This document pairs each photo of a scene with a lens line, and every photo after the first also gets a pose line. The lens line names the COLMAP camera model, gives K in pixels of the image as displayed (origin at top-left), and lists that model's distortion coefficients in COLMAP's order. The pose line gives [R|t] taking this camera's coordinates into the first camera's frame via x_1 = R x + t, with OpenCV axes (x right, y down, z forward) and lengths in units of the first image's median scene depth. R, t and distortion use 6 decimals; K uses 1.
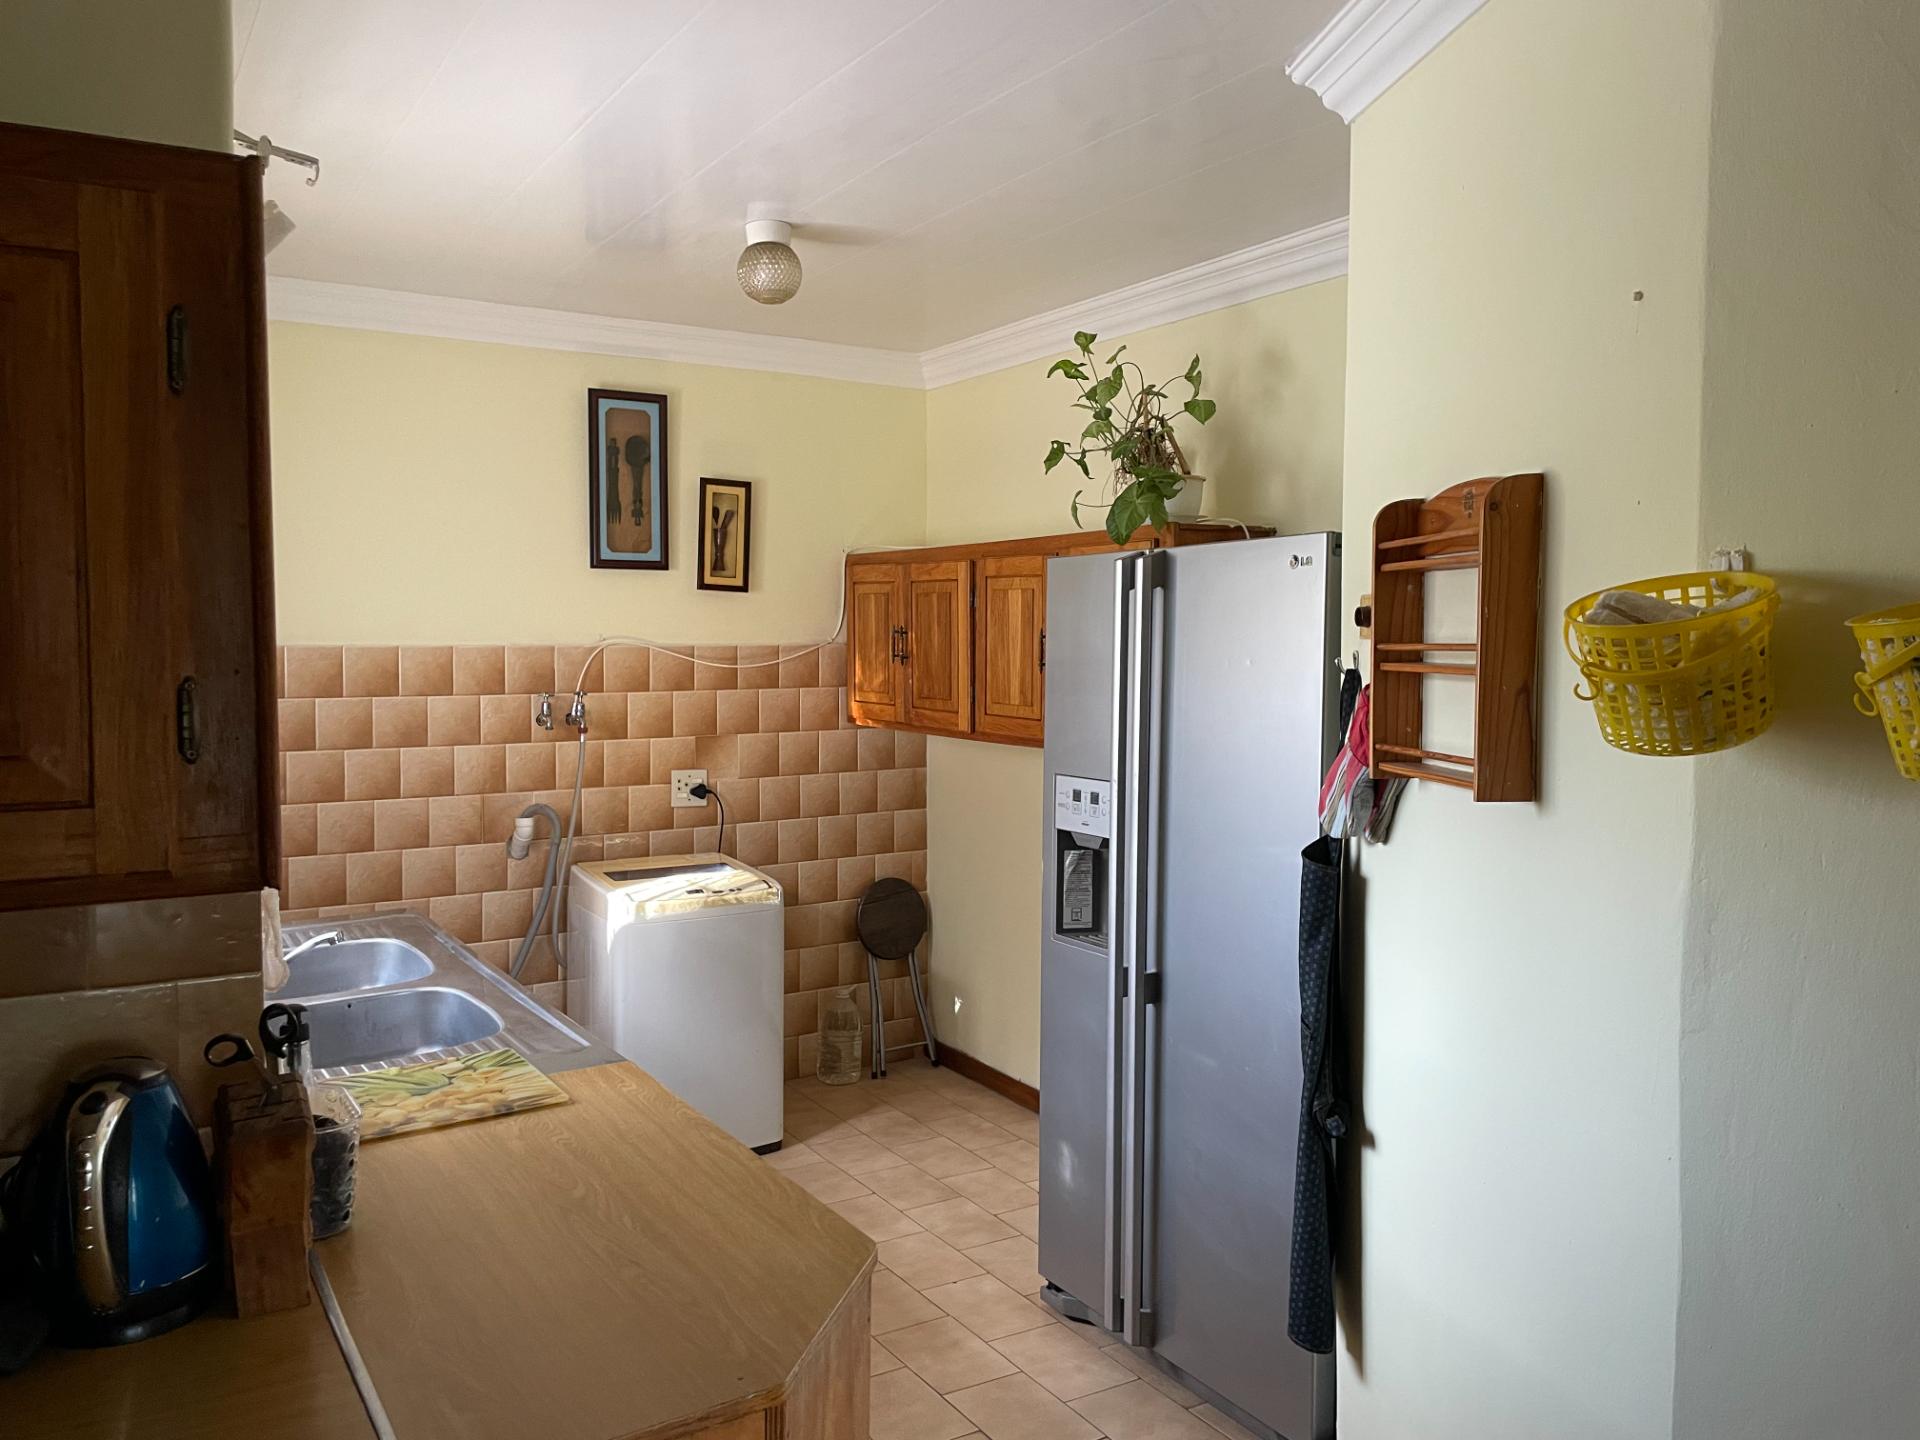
lens RADIAL K [[1453.1, 0, 967.6], [0, 1453.1, 714.3], [0, 0, 1]] dist [0.105745, -0.132677]
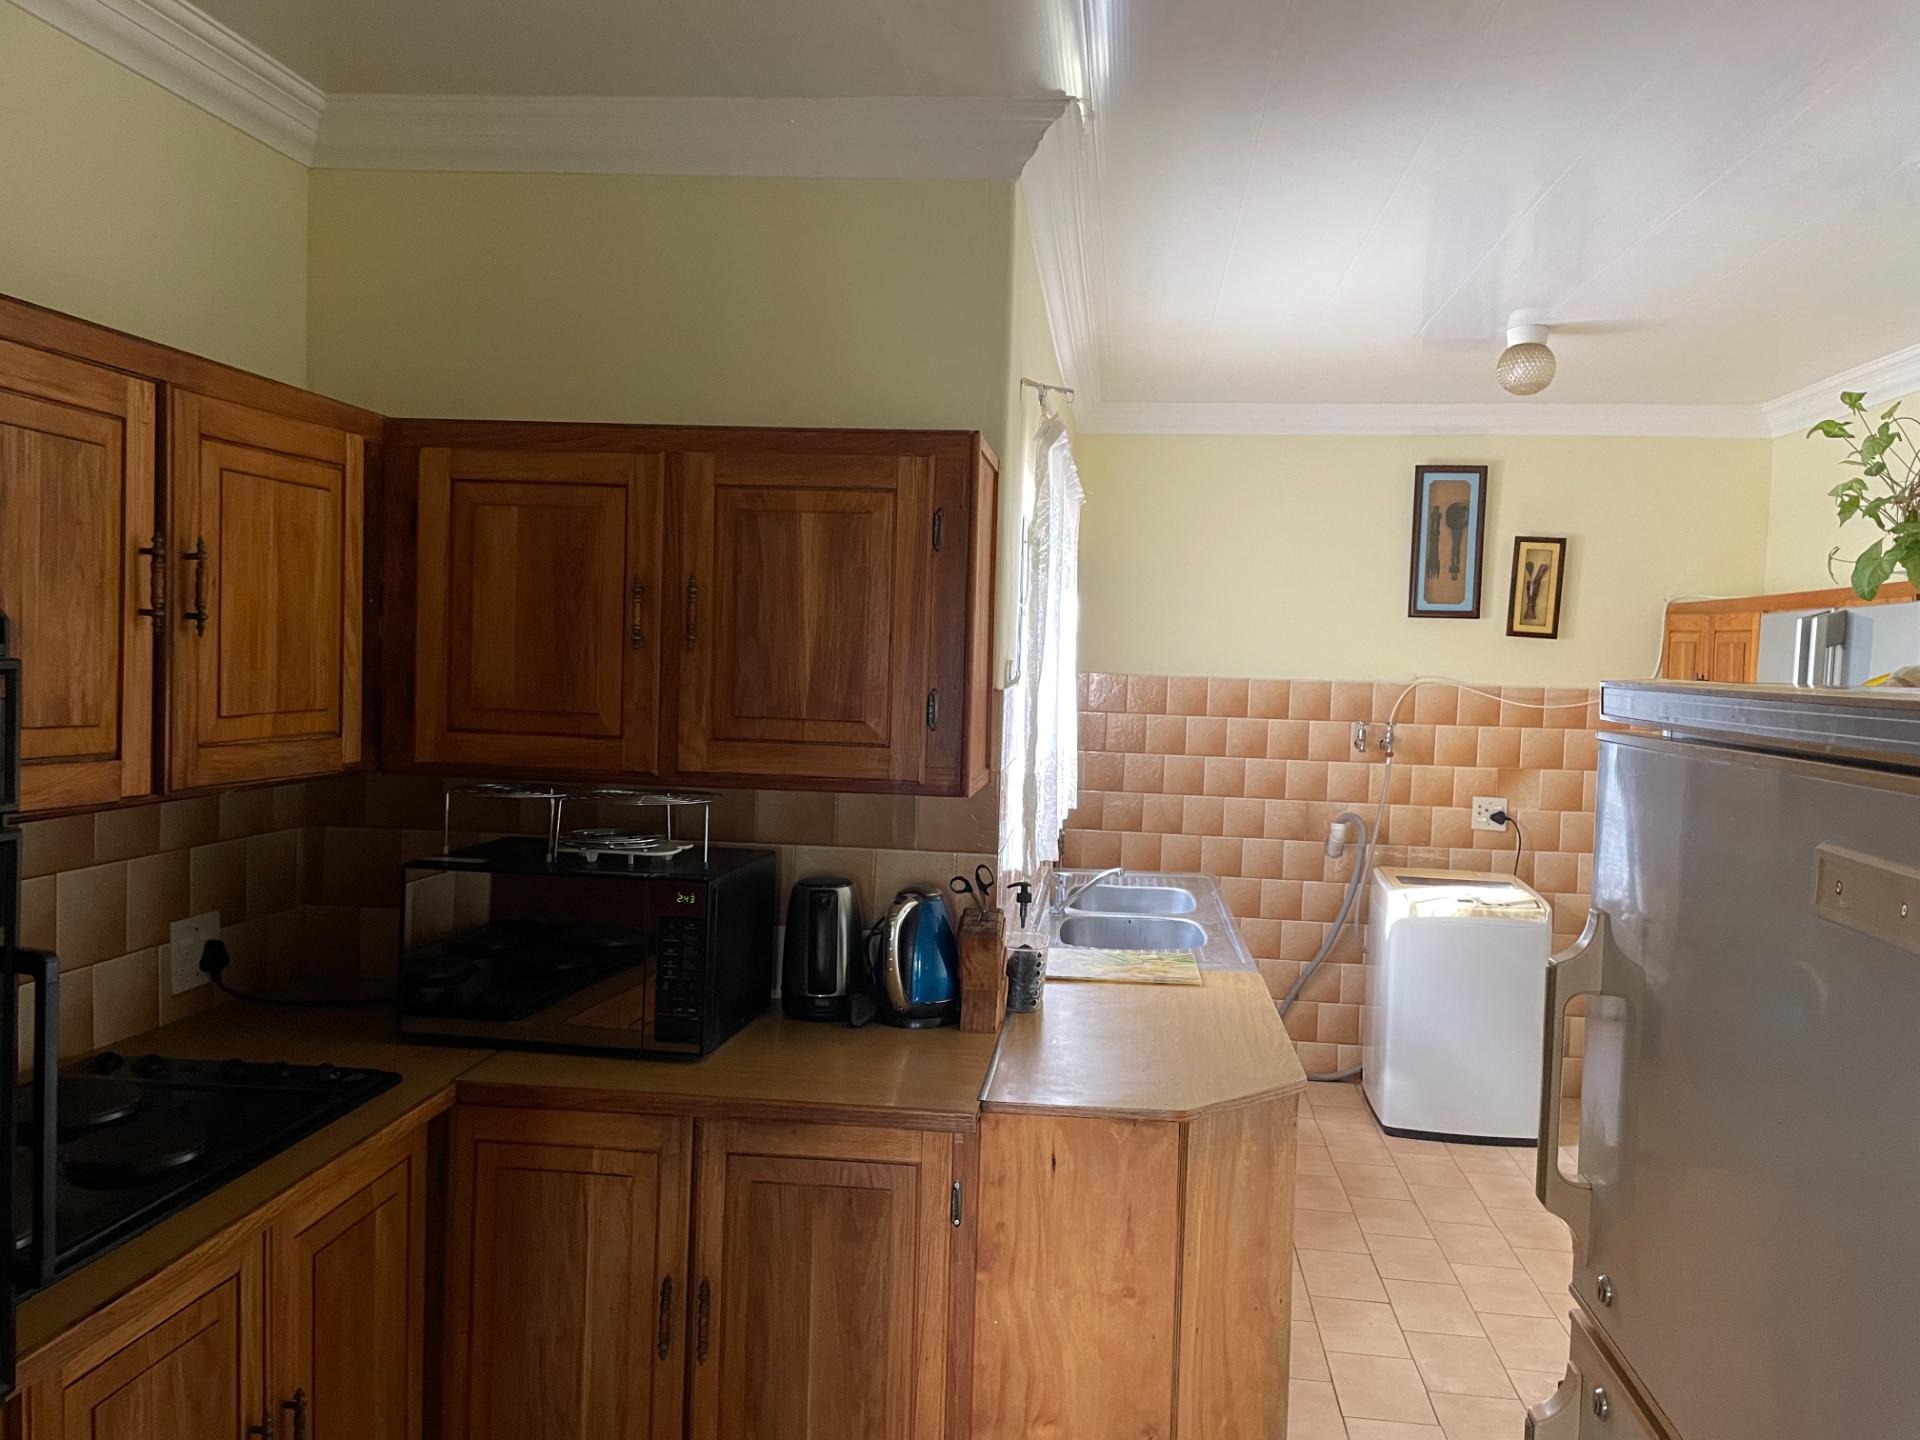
lens RADIAL K [[1453.1, 0, 967.6], [0, 1453.1, 714.3], [0, 0, 1]] dist [0.105745, -0.132677]
pose [[0.788057, 0.049414, -0.613616, 0.191242], [-0.064353, 0.997925, -0.002284, 0.003267], [0.612229, 0.041288, 0.789601, -0.142907]]
